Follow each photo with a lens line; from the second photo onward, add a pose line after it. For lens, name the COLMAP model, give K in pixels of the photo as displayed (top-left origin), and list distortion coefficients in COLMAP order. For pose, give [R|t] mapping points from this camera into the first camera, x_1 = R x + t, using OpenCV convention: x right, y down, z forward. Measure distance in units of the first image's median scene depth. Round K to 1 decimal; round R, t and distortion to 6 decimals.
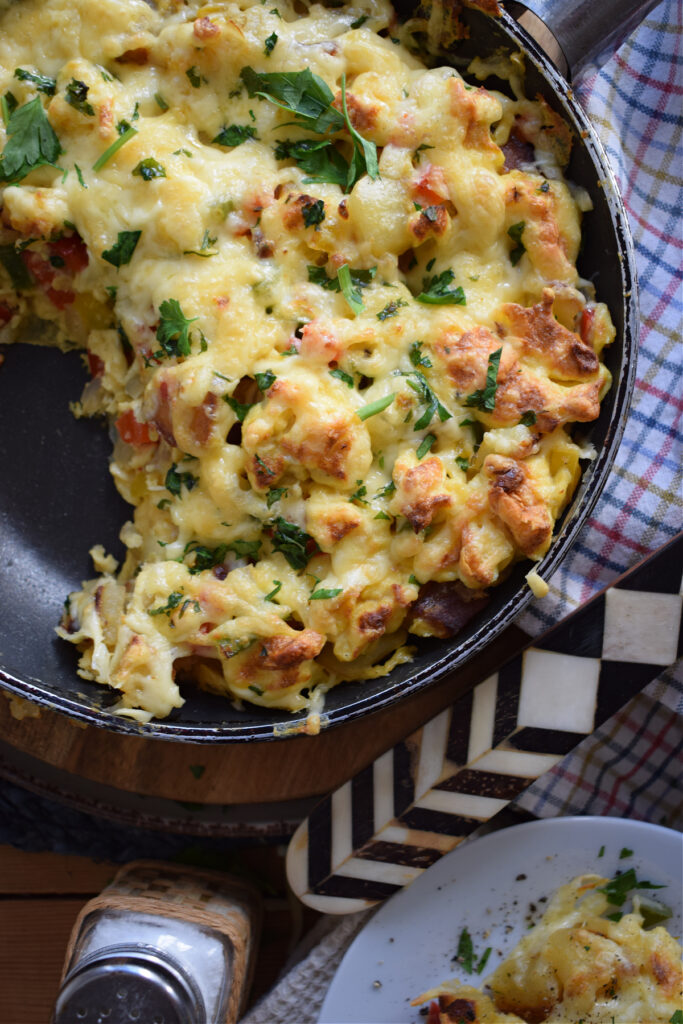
lens RADIAL K [[1316.1, 0, 343.2], [0, 1316.1, 514.0], [0, 0, 1]] dist [-0.009718, 0.000000]
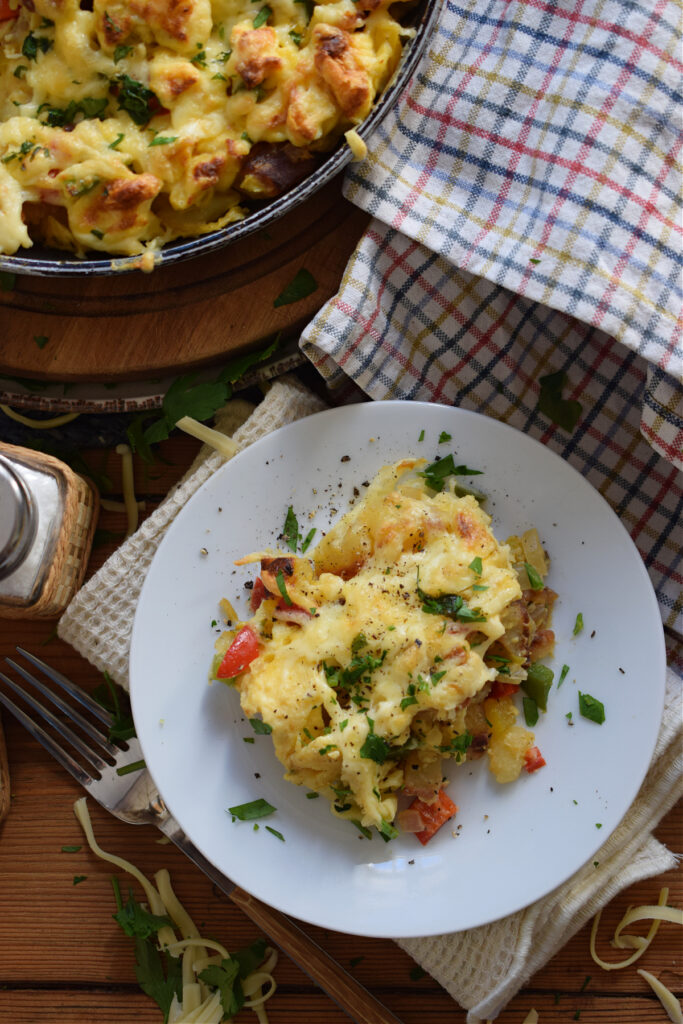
lens RADIAL K [[1970.6, 0, 347.2], [0, 1970.6, 503.5], [0, 0, 1]] dist [0.023294, 0.000000]
pose [[0.998677, 0.040915, 0.031143, 0.098922], [-0.040084, 0.998835, -0.026857, 0.393895], [-0.032205, 0.025573, 0.999154, -0.638176]]
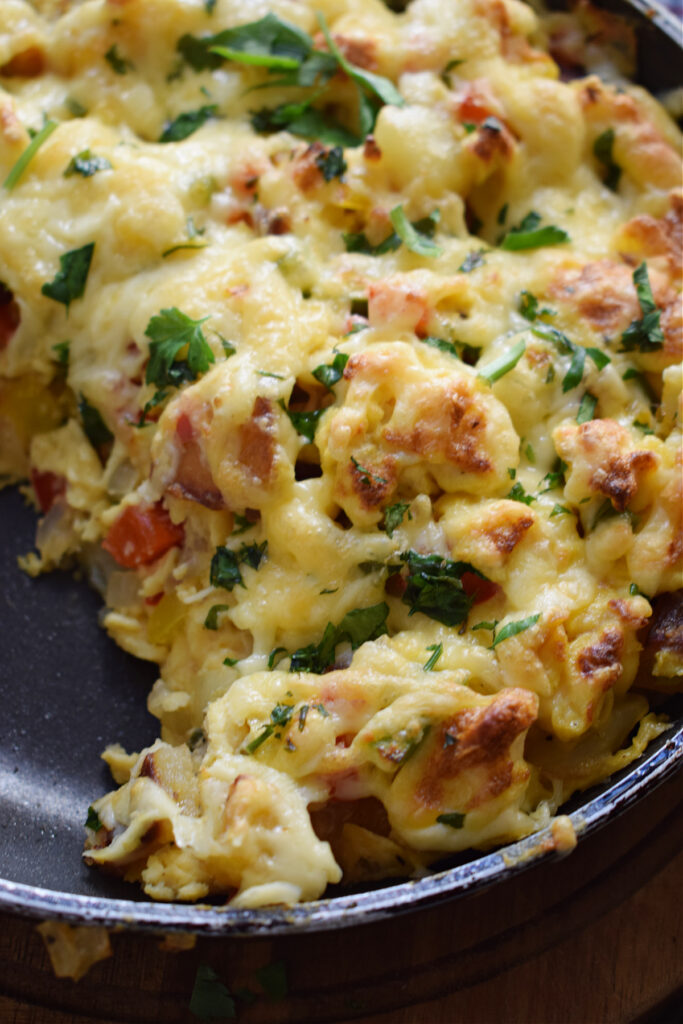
lens RADIAL K [[1970.6, 0, 351.5], [0, 1970.6, 521.0], [0, 0, 1]] dist [0.023294, 0.000000]
pose [[0.959792, -0.219097, 0.175487, -0.239057], [0.273161, 0.872989, -0.404071, 0.367960], [-0.064667, 0.435761, 0.897737, 0.130252]]
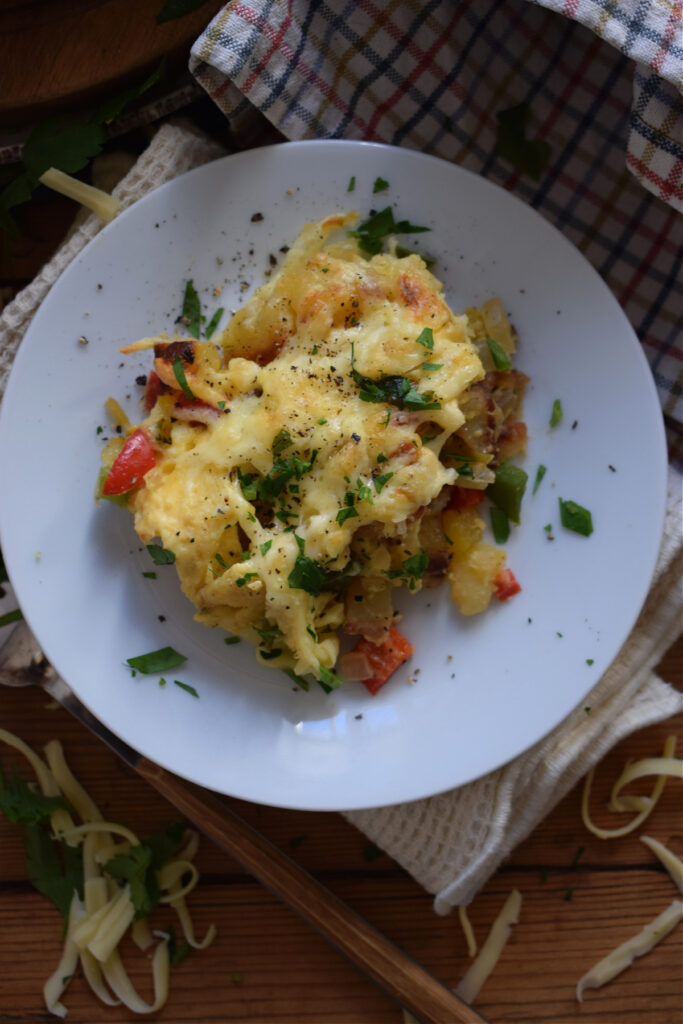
lens RADIAL K [[1970.6, 0, 345.6], [0, 1970.6, 513.8], [0, 0, 1]] dist [0.023294, 0.000000]
pose [[0.998470, -0.001086, 0.055285, 0.135785], [-0.000726, 0.999464, 0.032743, 0.470489], [-0.055290, -0.032733, 0.997934, -0.286345]]
